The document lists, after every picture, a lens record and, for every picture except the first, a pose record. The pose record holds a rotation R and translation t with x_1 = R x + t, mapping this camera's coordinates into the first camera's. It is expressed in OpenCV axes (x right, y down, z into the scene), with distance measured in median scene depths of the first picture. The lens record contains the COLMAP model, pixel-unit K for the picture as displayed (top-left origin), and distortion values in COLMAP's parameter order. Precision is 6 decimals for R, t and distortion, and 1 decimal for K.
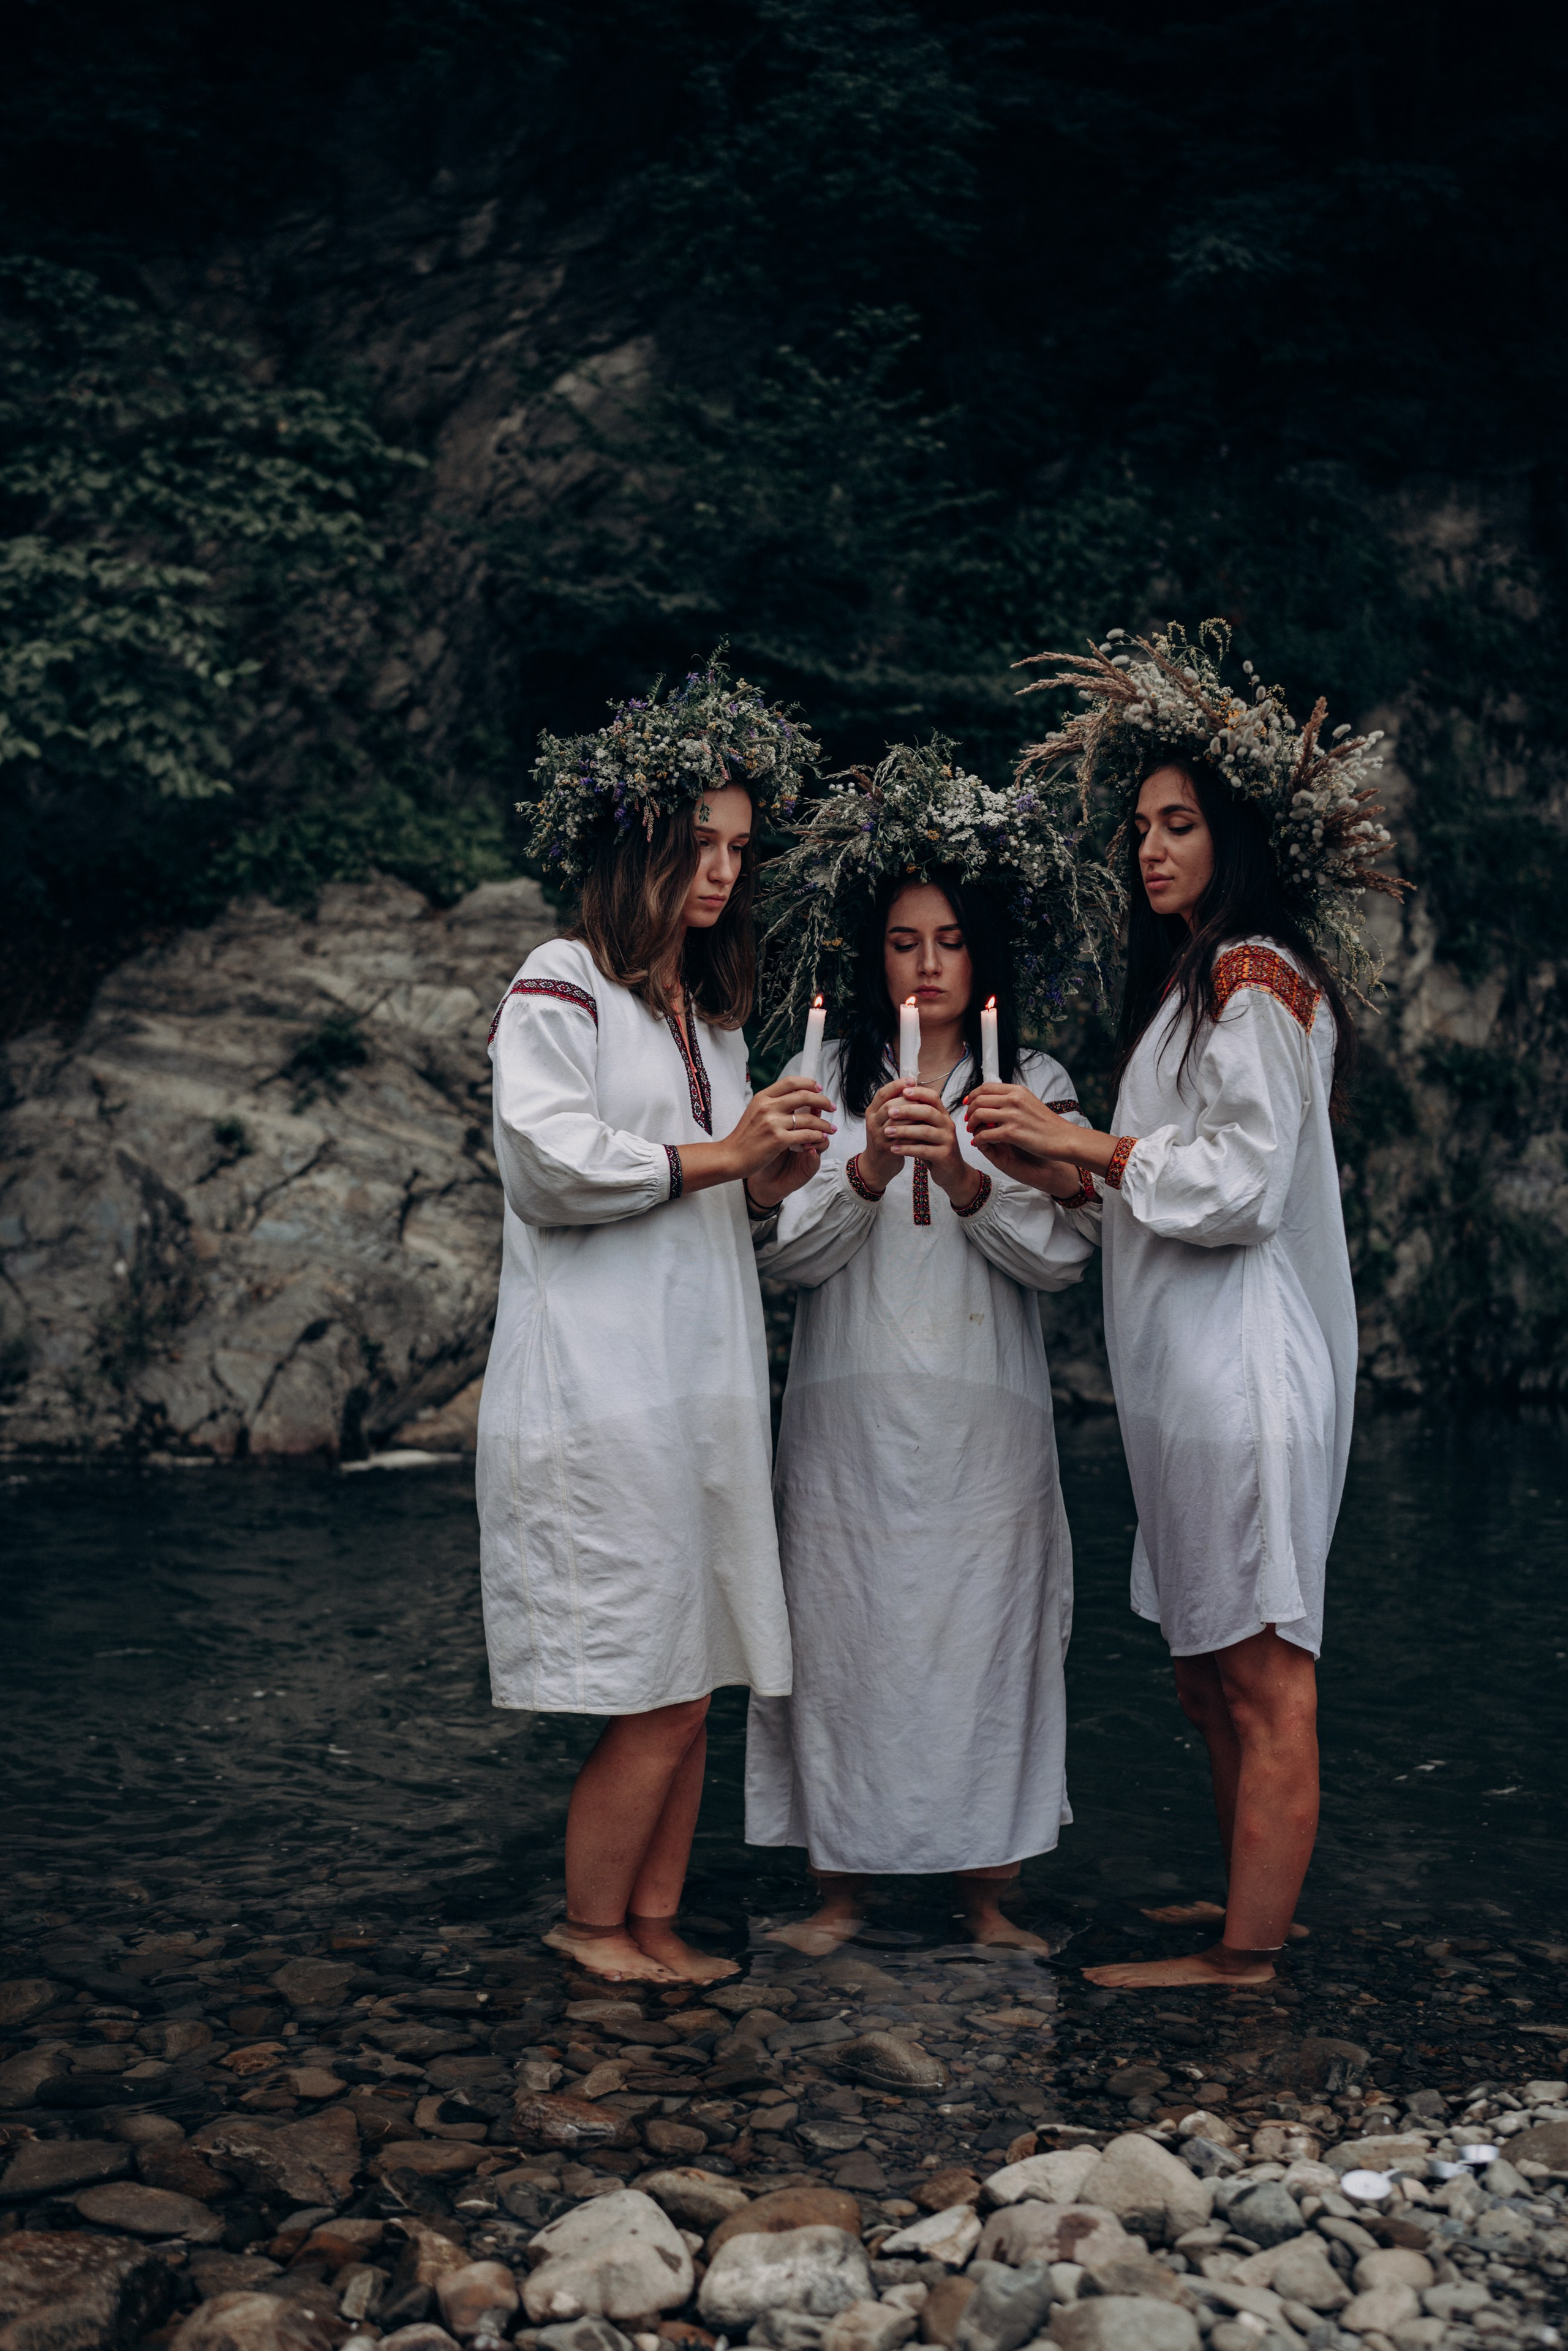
lens RADIAL K [[2214.9, 0, 769.4], [0, 2214.9, 1170.8], [0, 0, 1]] dist [-0.201831, 0.267594]
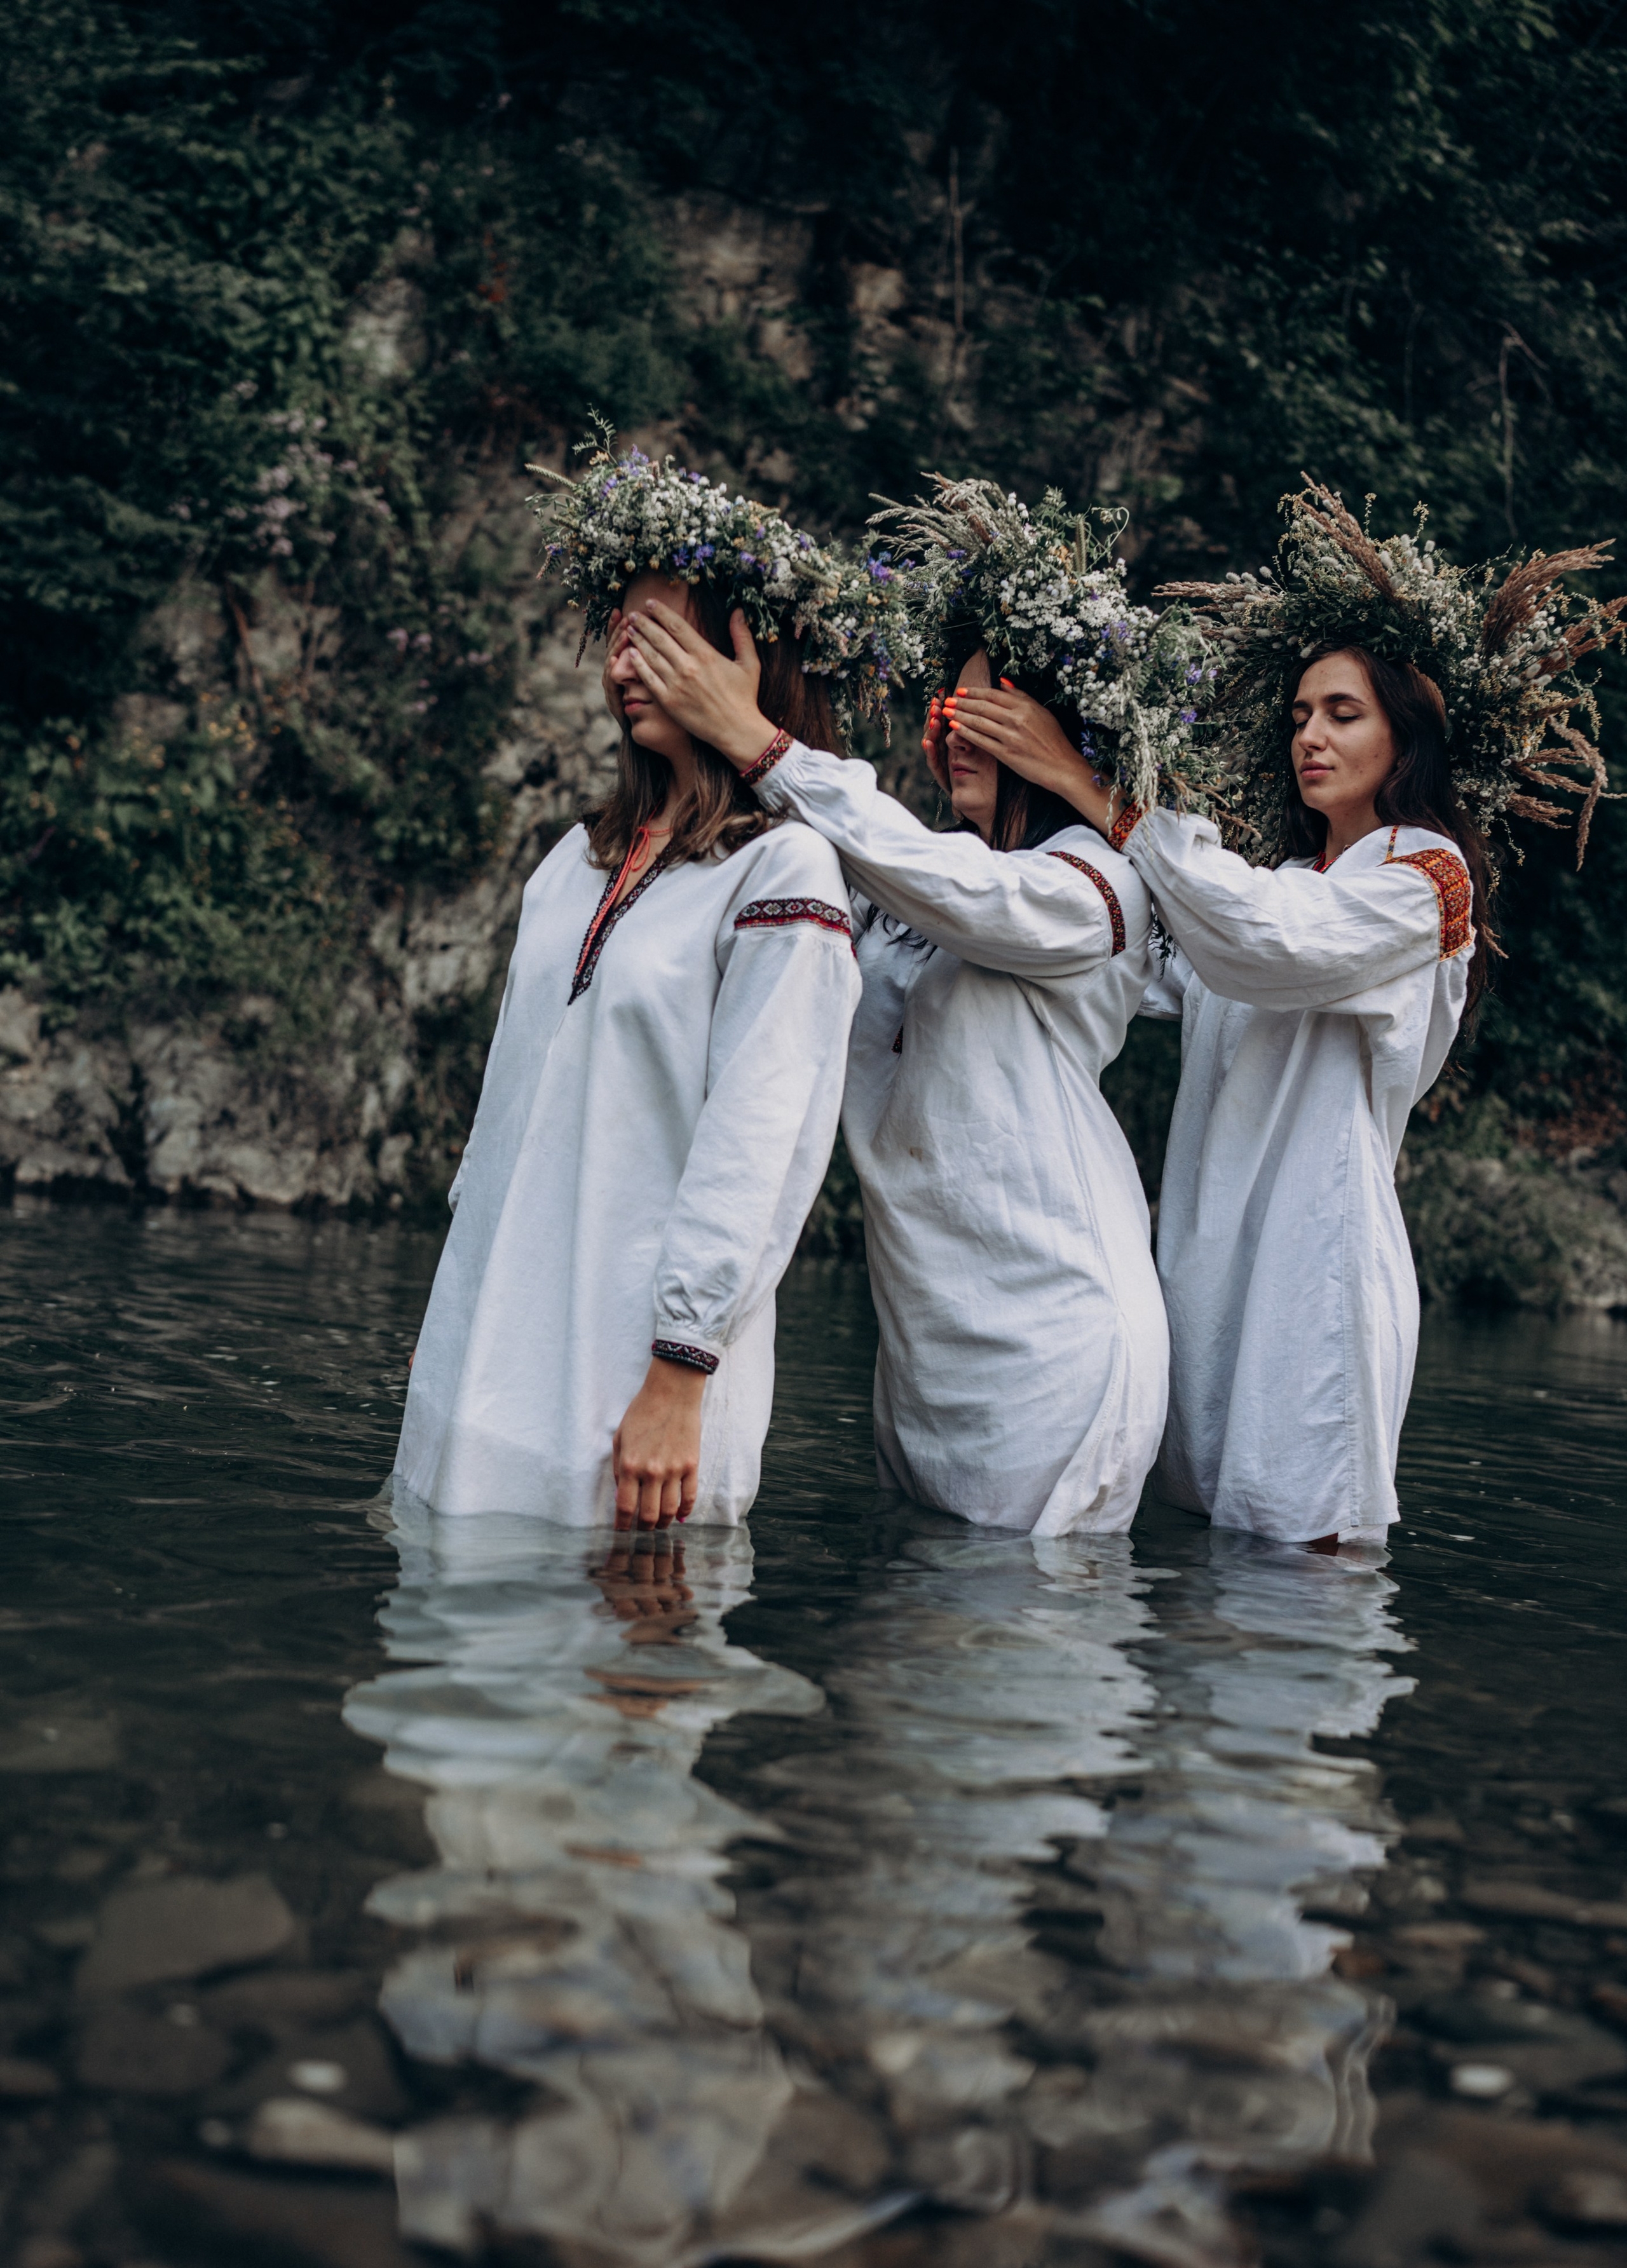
lens RADIAL K [[2394.0, 0, 819.0], [0, 2394.0, 1050.0], [0, 0, 1]] dist [-0.199648, 0.254279]
pose [[0.895443, 0.092977, 0.435359, -0.059706], [-0.095714, 0.995285, -0.015692, 0.055862], [-0.434766, -0.027619, 0.900120, 0.180718]]
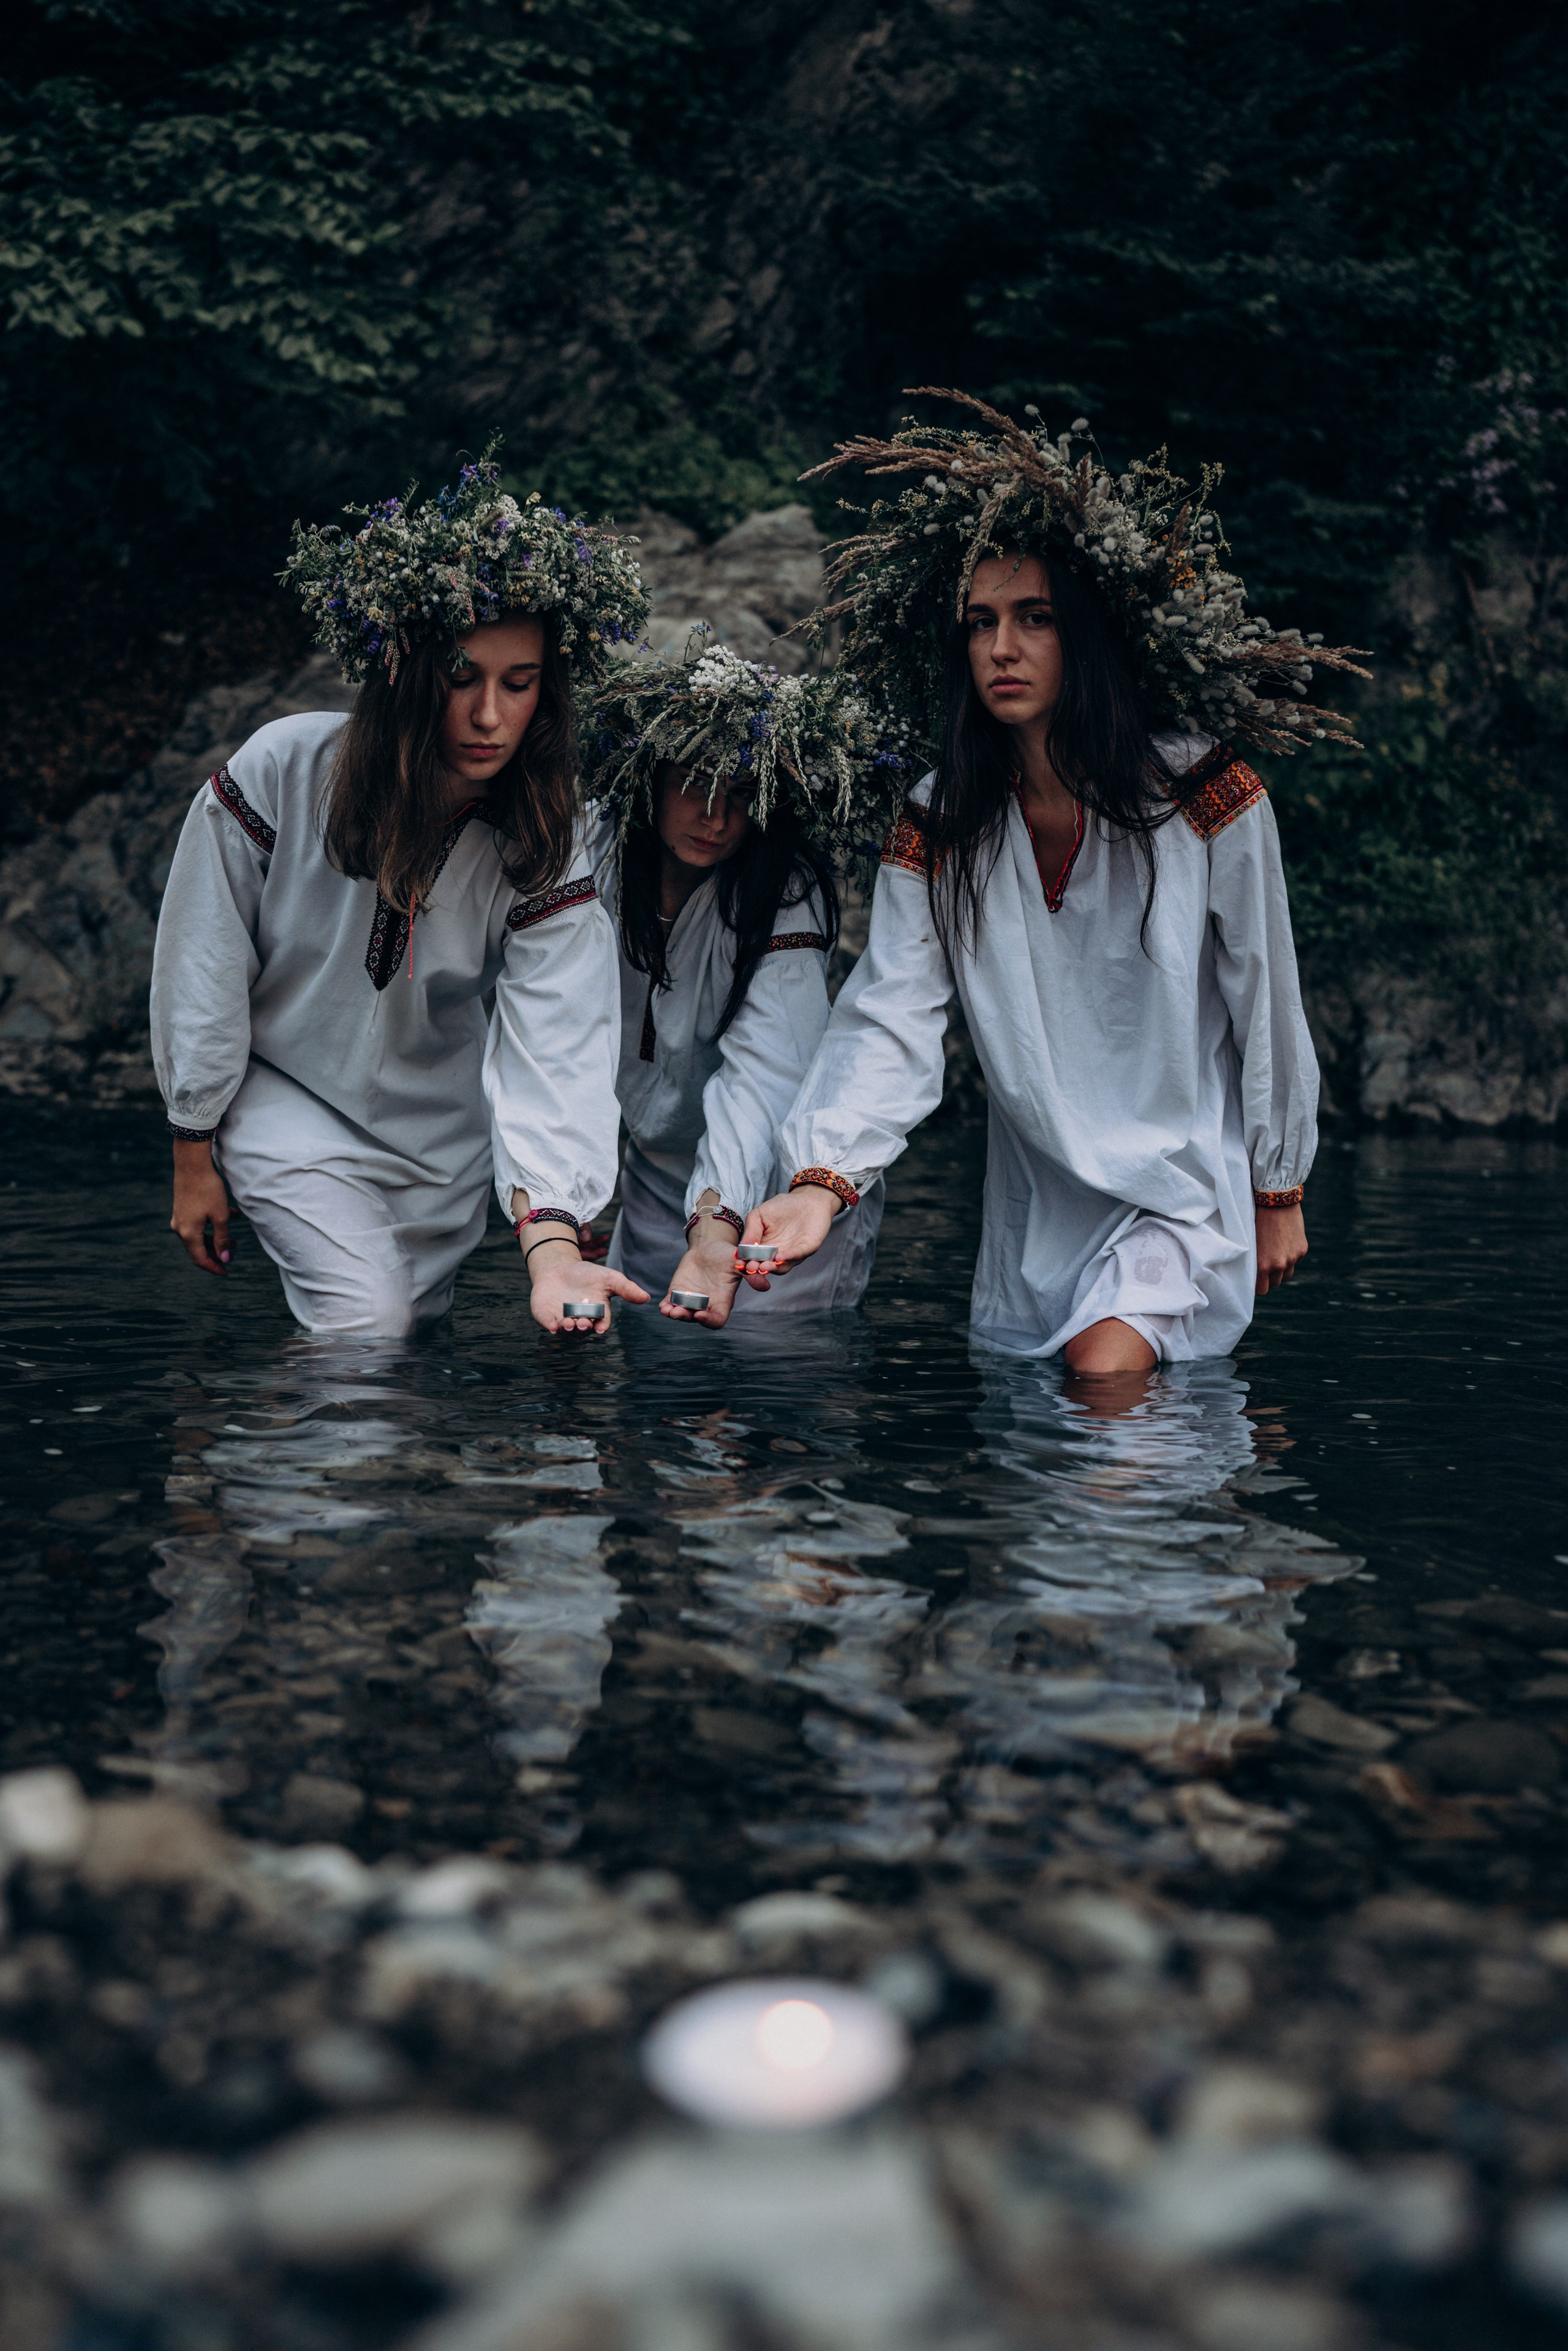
lens RADIAL K [[2232.7, 0, 776.1], [0, 2232.7, 1181.2], [0, 0, 1]] dist [-0.196421, 0.235148]
pose [[0.964043, 0.034882, -0.263447, 0.137878], [-0.009086, 0.995095, 0.098505, 0.056843], [0.265591, -0.092570, 0.959631, 0.139854]]
